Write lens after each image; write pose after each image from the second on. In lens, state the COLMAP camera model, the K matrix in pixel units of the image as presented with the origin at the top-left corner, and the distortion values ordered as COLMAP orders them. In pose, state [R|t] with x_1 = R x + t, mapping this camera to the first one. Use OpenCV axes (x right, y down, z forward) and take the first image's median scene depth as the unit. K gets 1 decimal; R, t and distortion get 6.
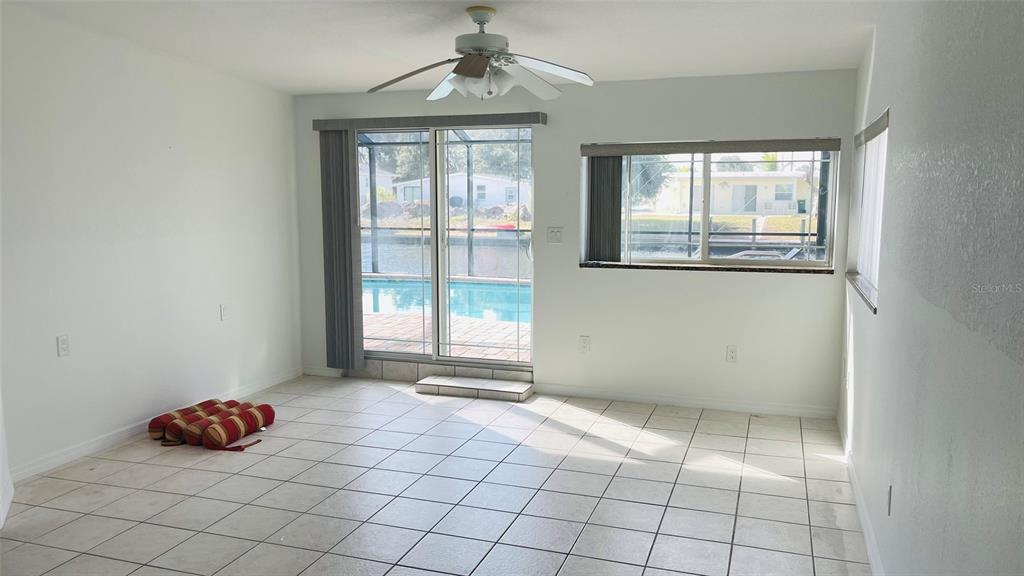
lens RADIAL K [[788.1, 0, 512.9], [0, 788.1, 287.8], [0, 0, 1]] dist [0.013473, 0.019777]
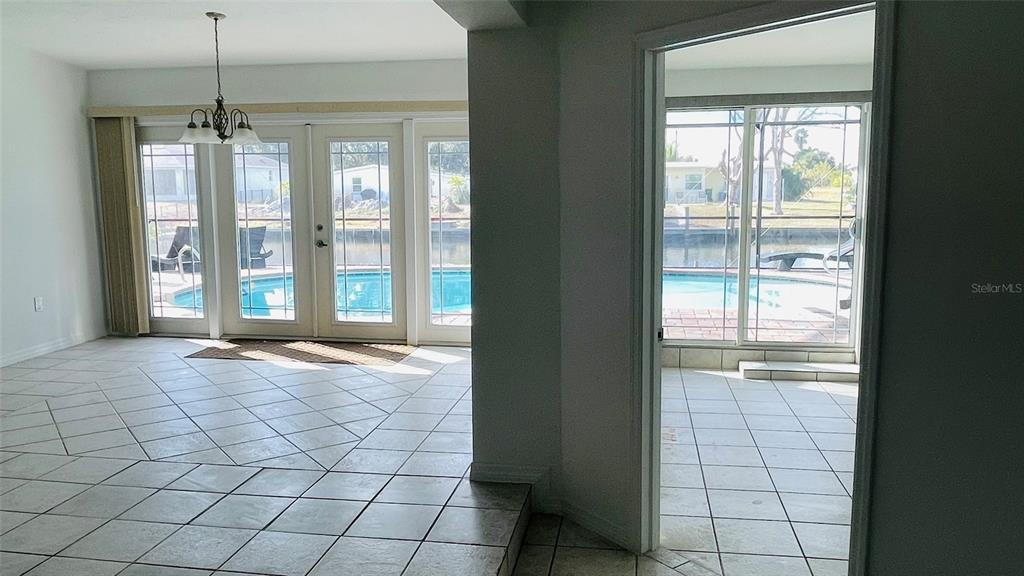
lens RADIAL K [[764.3, 0, 514.2], [0, 764.3, 291.2], [0, 0, 1]] dist [0.011213, 0.002141]
pose [[0.983487, -0.031540, 0.178211, -0.592388], [0.028399, 0.999394, 0.020147, -0.003404], [-0.178739, -0.014753, 0.983786, 0.123490]]
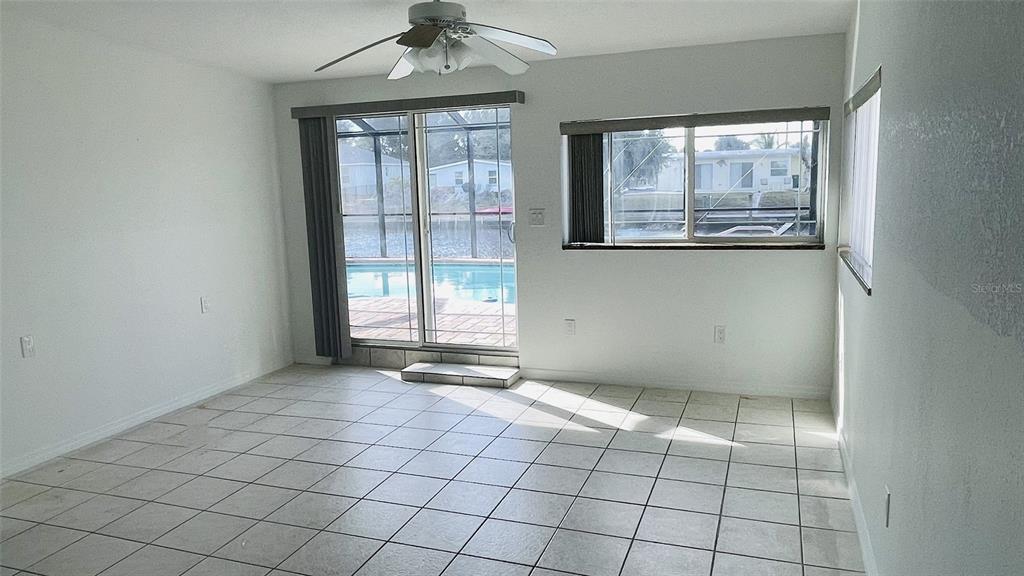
lens RADIAL K [[727.7, 0, 505.6], [0, 727.7, 289.5], [0, 0, 1]] dist [0.004548, -0.018306]
pose [[0.999123, -0.026552, -0.032384, 0.042672], [0.027594, 0.999101, 0.032173, -0.007537], [0.031500, -0.033039, 0.998958, 0.095910]]
